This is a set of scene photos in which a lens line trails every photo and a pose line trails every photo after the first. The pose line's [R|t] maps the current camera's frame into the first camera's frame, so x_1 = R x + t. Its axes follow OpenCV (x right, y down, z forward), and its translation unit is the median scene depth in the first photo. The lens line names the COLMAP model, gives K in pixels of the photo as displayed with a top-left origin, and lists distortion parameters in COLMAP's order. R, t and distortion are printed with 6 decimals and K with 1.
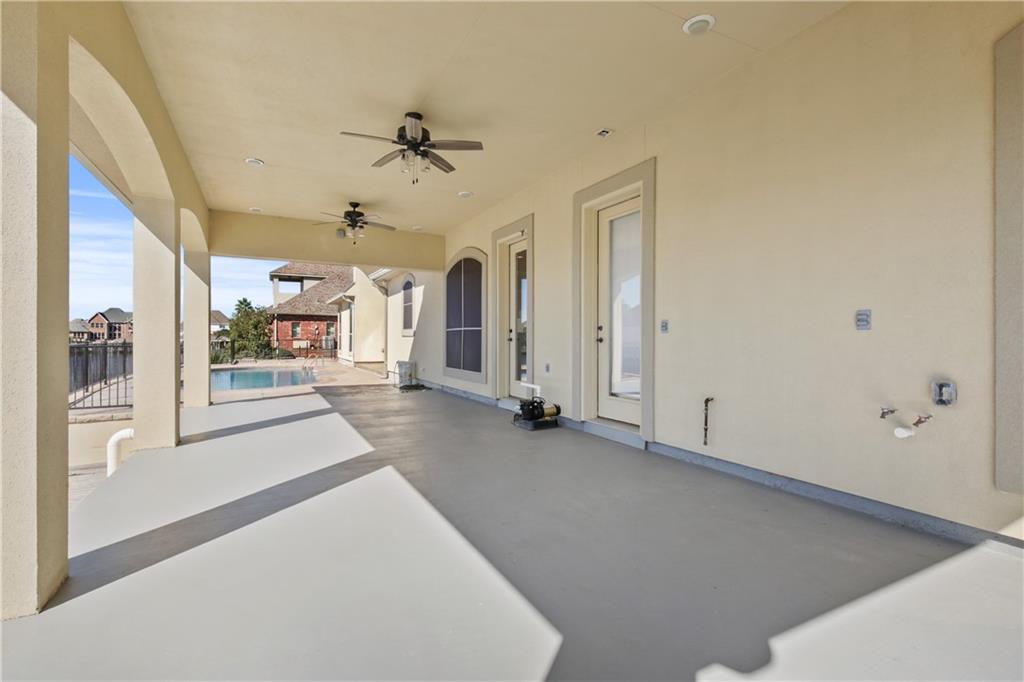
lens RADIAL K [[490.6, 0, 518.8], [0, 490.6, 341.3], [0, 0, 1]] dist [0.001305, -0.000349]
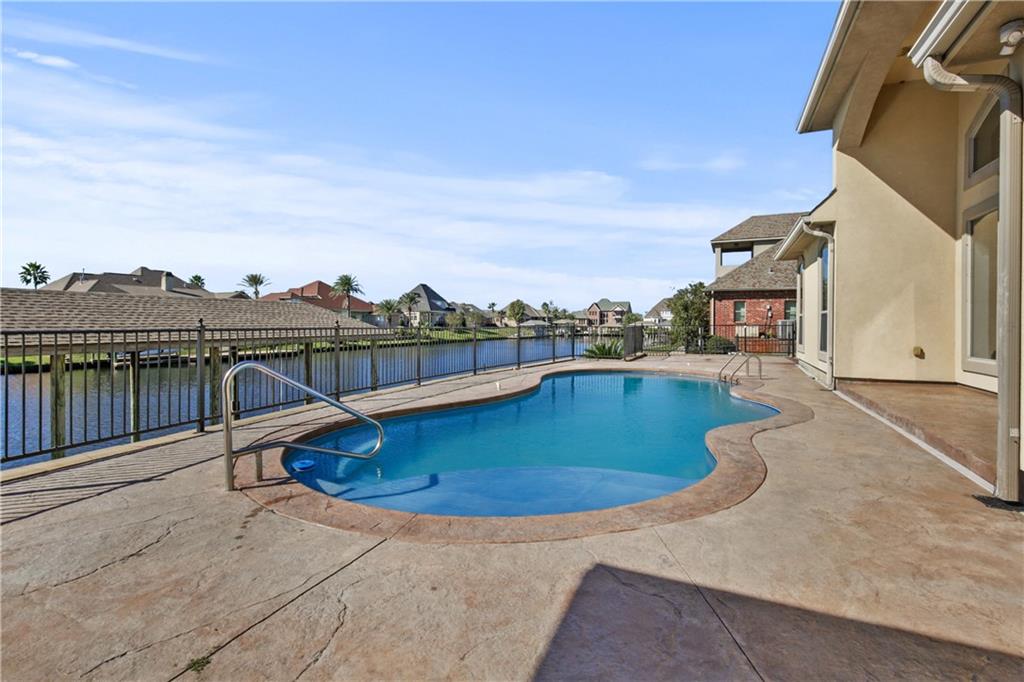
lens RADIAL K [[490.6, 0, 519.8], [0, 490.6, 330.1], [0, 0, 1]] dist [0.001305, -0.000349]
pose [[0.635722, 0.003823, -0.771908, -0.098117], [0.003396, 0.999964, 0.007750, -0.002528], [0.771910, -0.007548, 0.635687, 0.283253]]
